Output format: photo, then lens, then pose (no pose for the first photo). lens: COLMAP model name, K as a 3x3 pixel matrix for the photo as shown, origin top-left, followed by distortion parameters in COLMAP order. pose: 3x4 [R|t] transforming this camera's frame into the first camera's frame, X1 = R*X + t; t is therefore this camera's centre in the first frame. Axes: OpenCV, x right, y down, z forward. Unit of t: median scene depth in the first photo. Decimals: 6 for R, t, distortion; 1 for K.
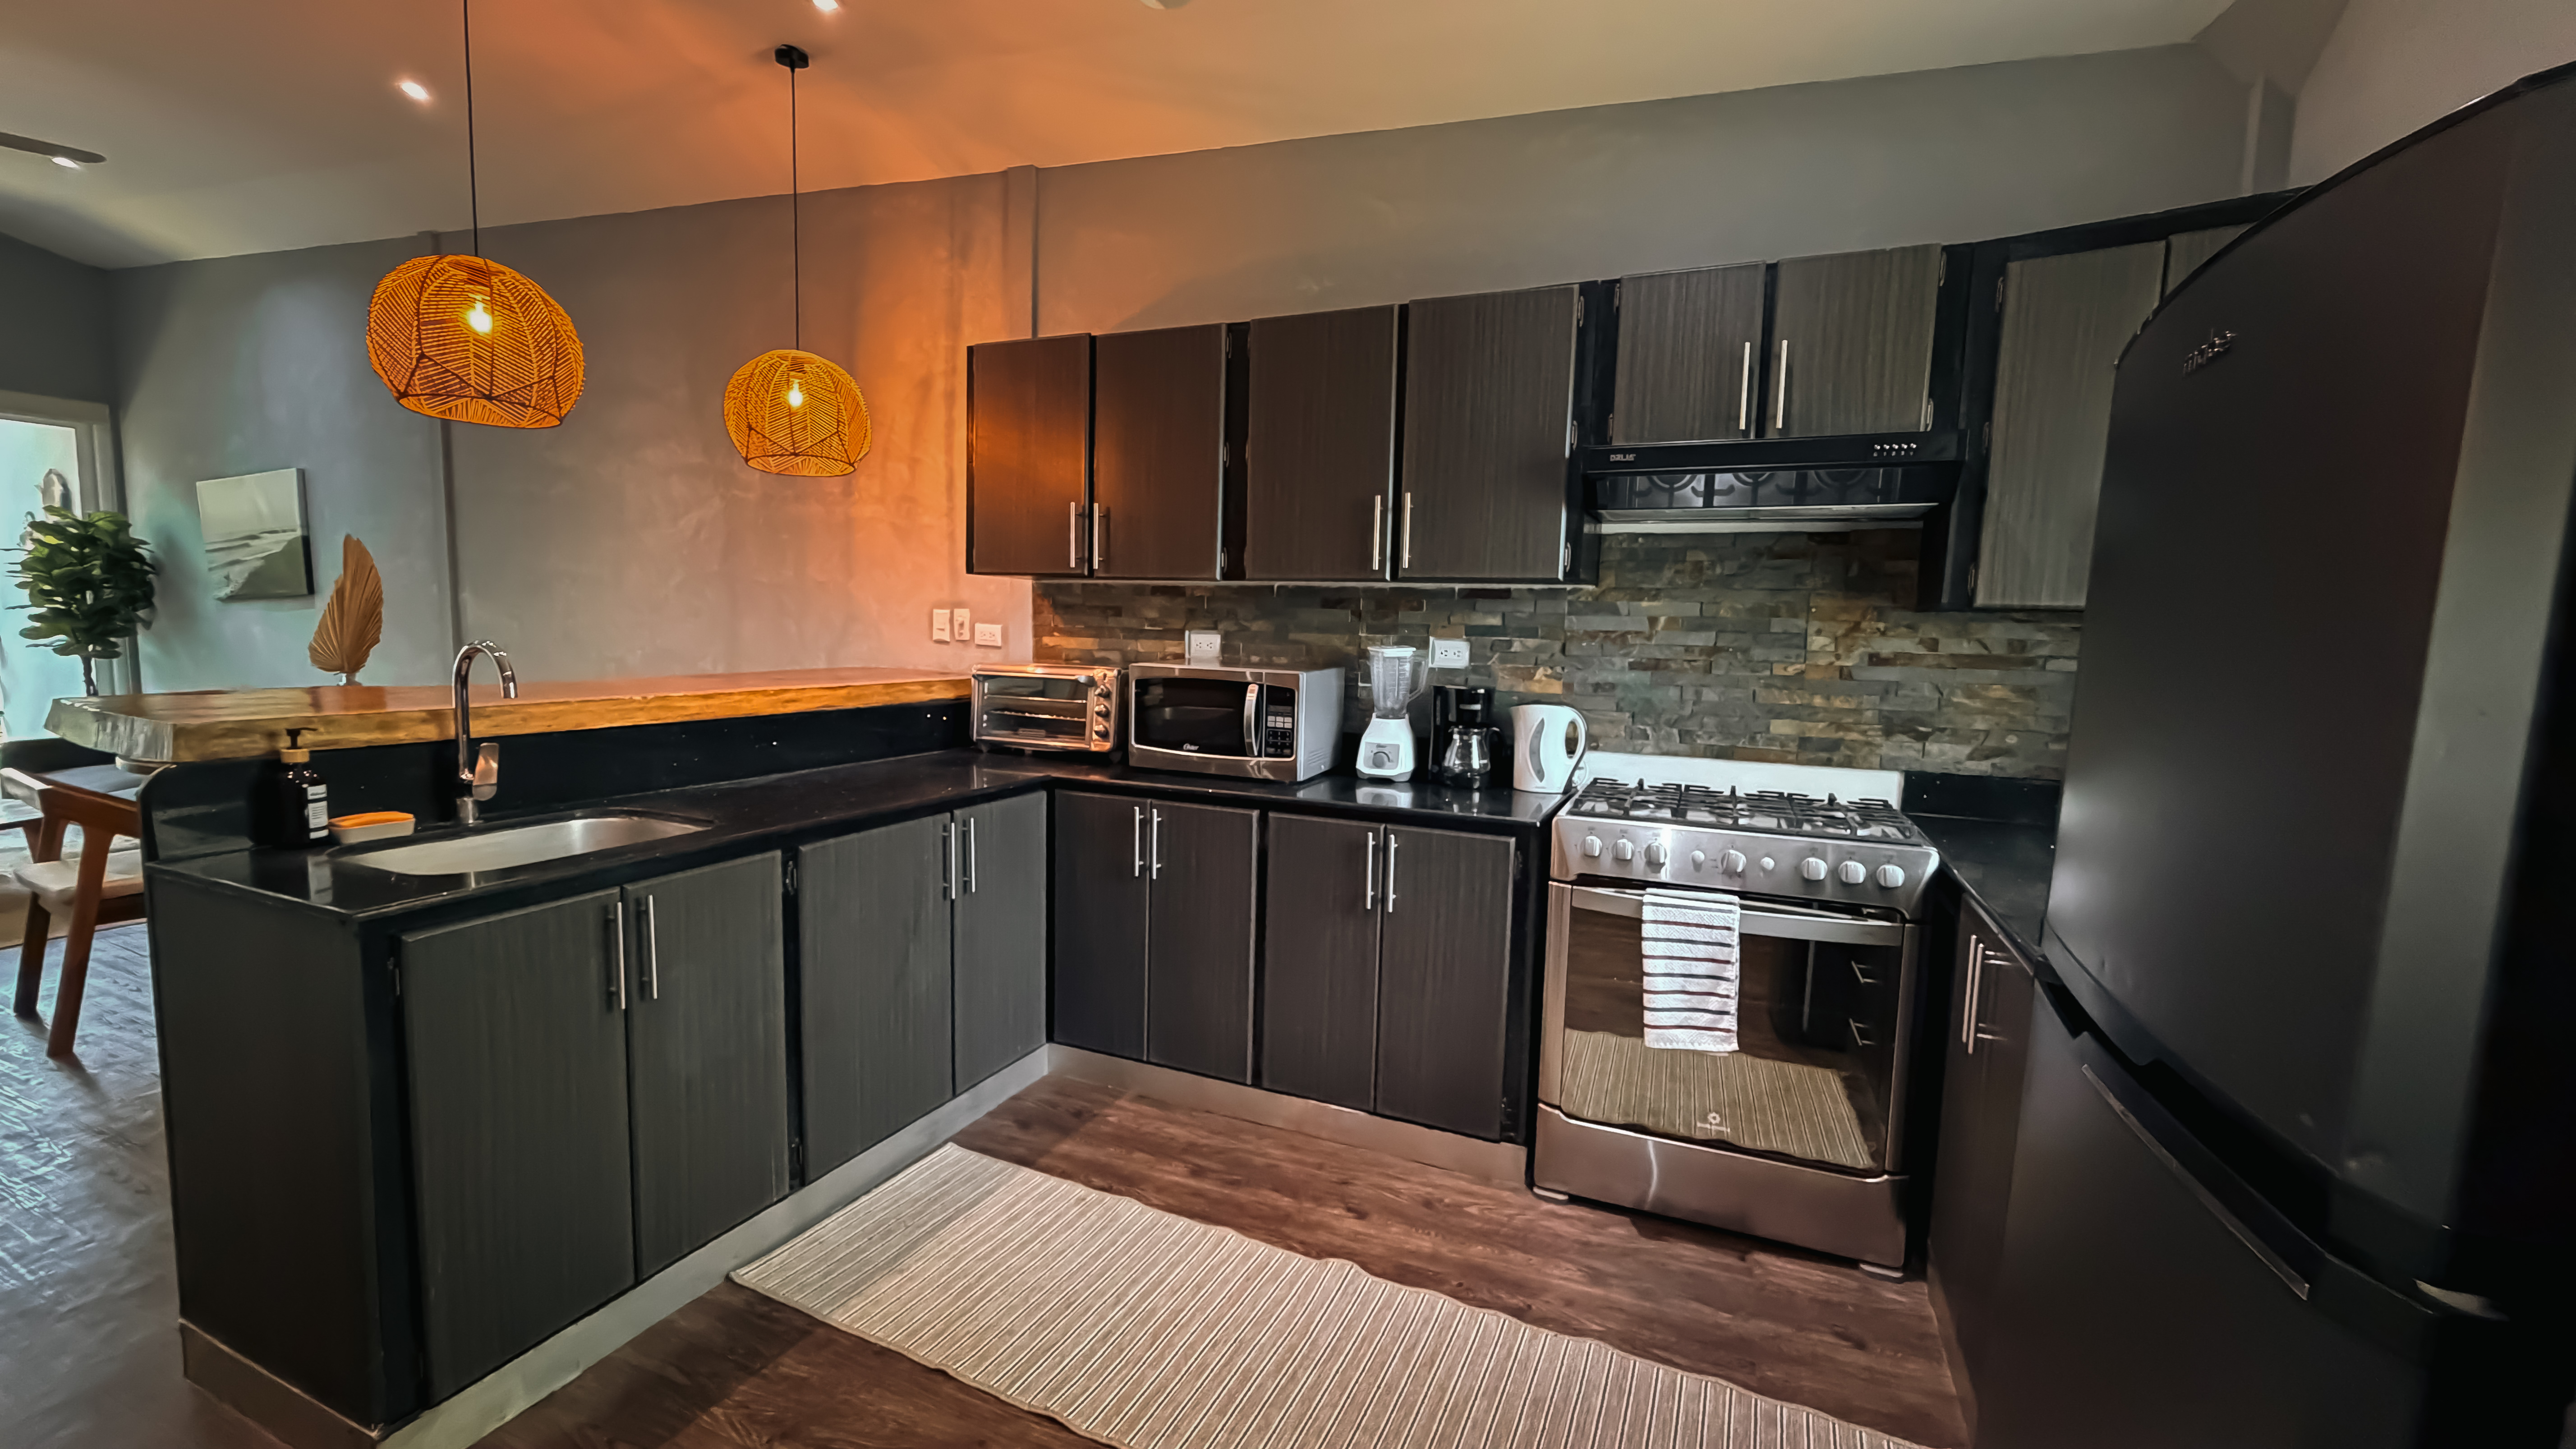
lens RADIAL K [[1025.6, 0, 1295.6], [0, 1025.6, 724.4], [0, 0, 1]] dist [0.002273, 0.000058]
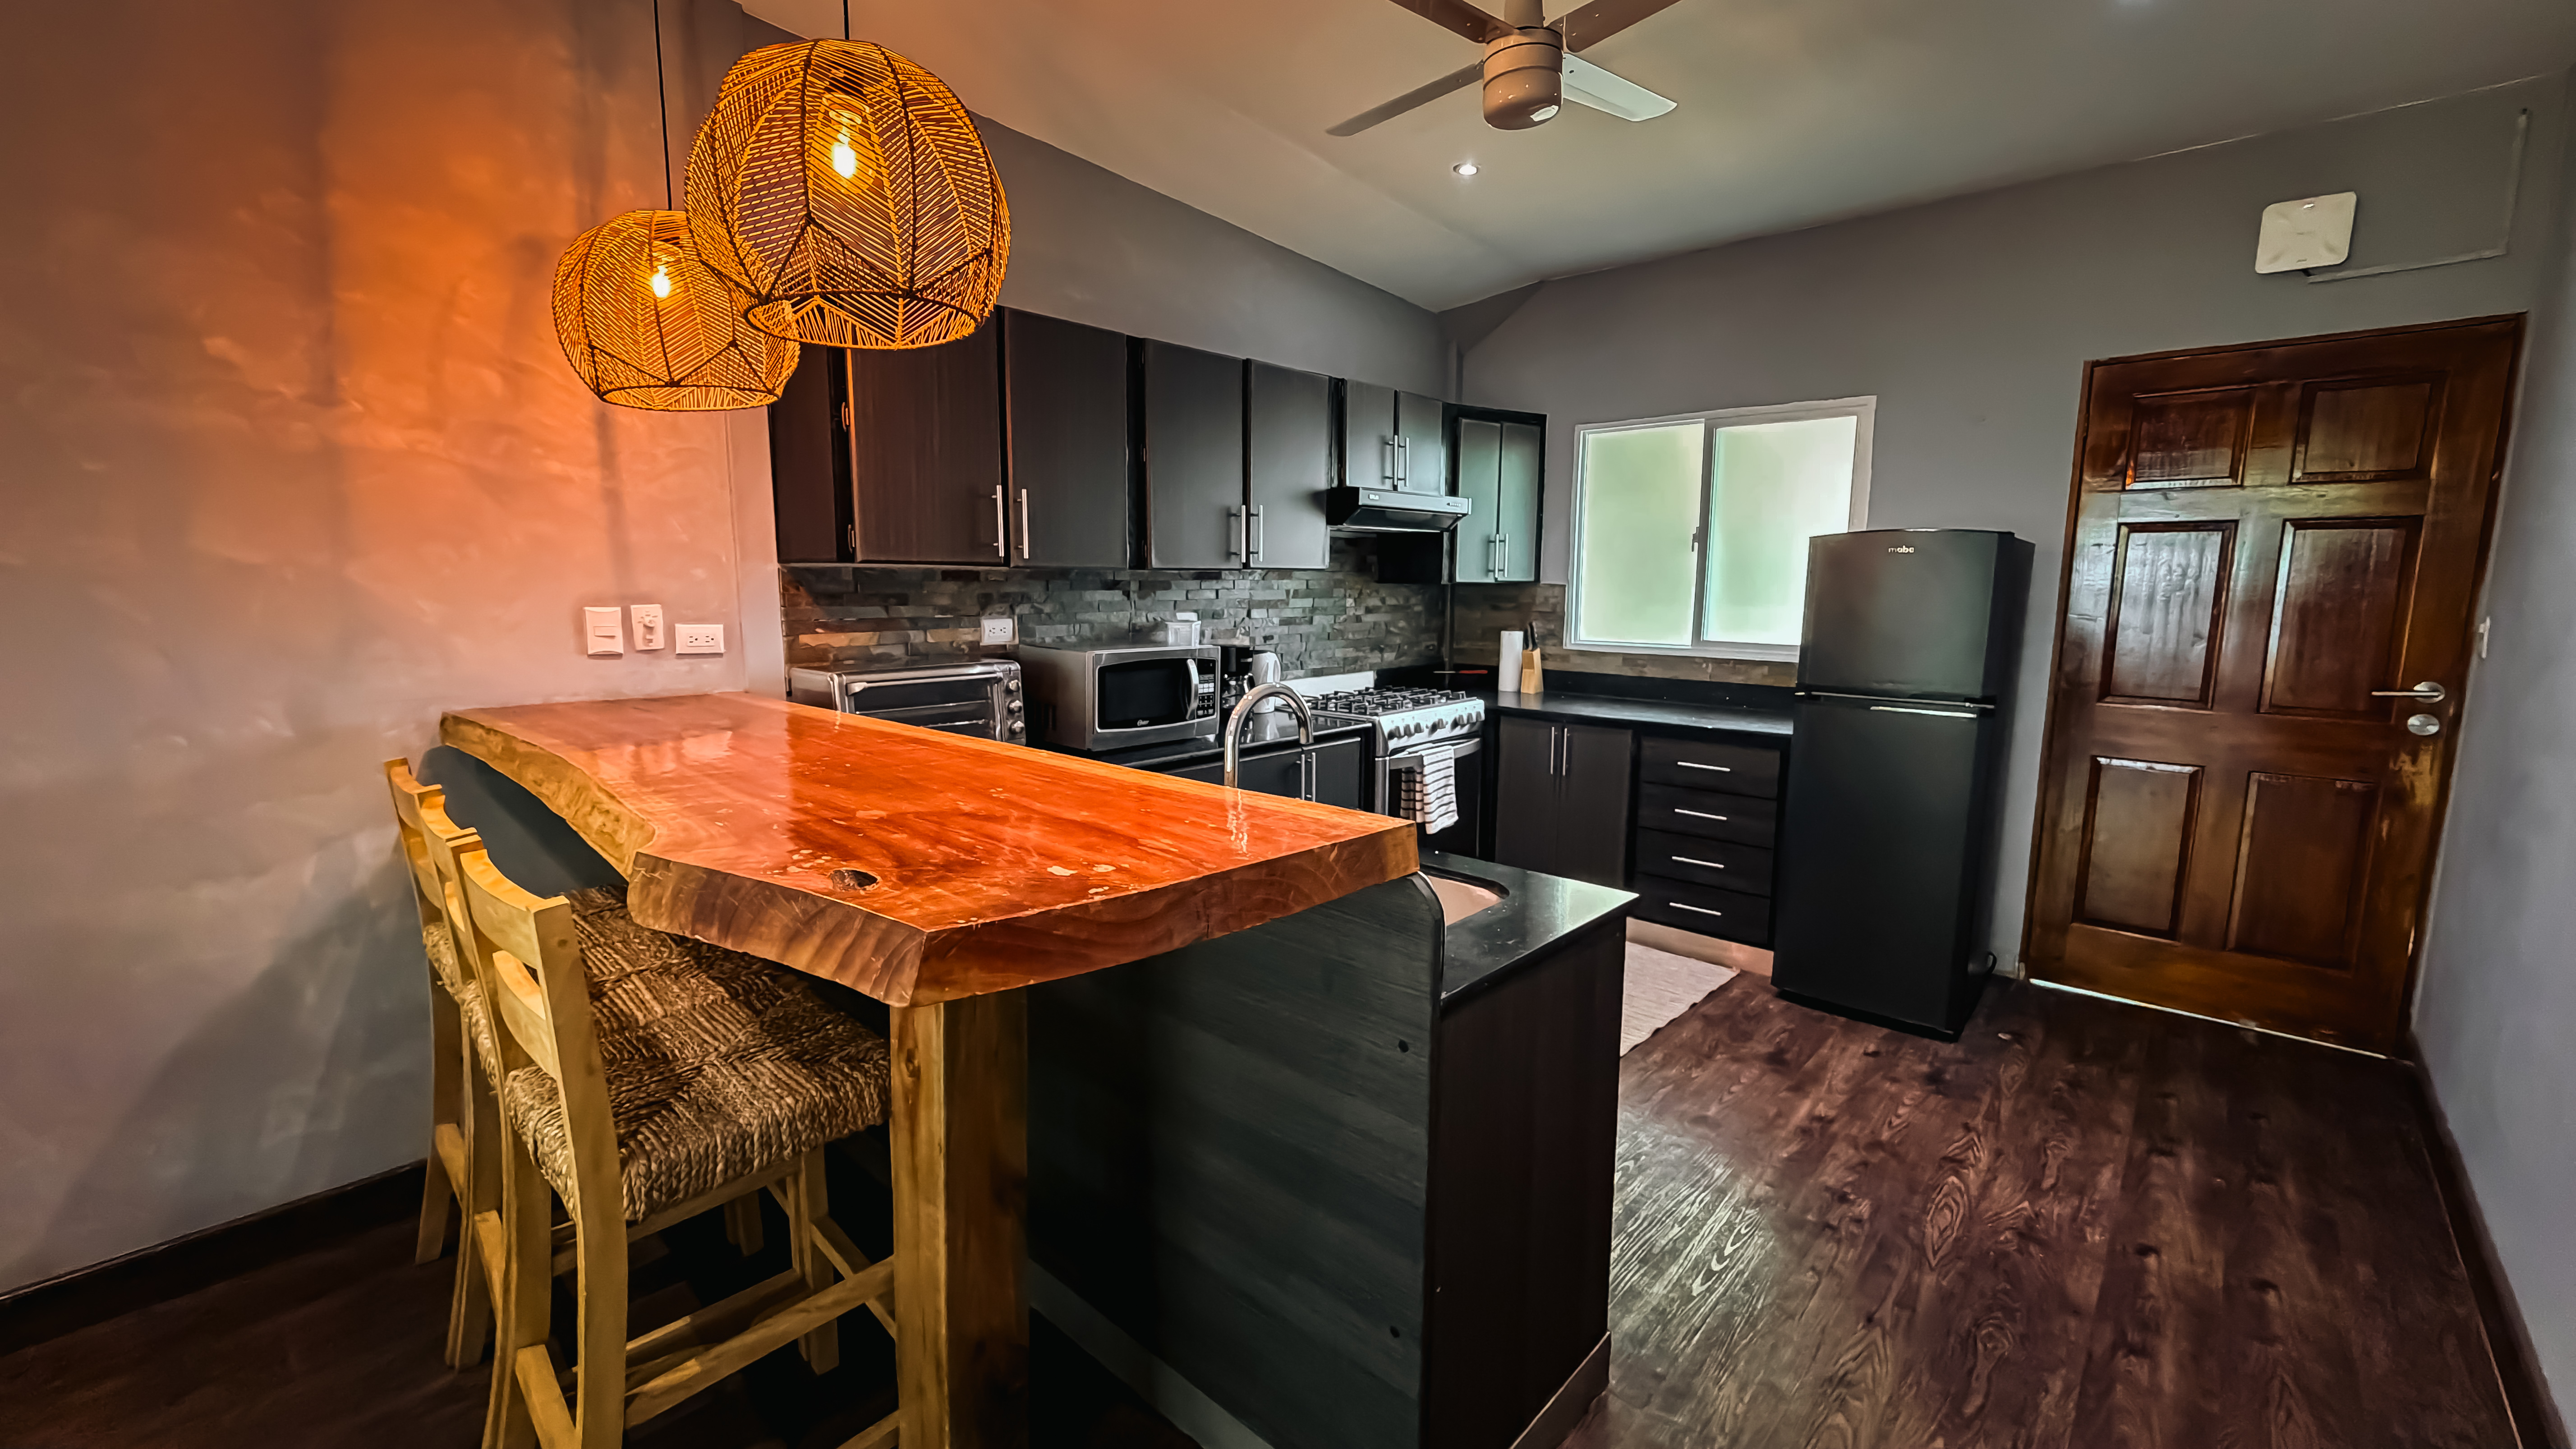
lens RADIAL K [[1025.6, 0, 1283.9], [0, 1025.6, 726.0], [0, 0, 1]] dist [0.002273, 0.000058]
pose [[0.340178, -0.161021, 0.926472, -0.878042], [0.095569, 0.986049, 0.136285, -0.090264], [-0.935492, 0.042181, 0.350821, 0.383047]]
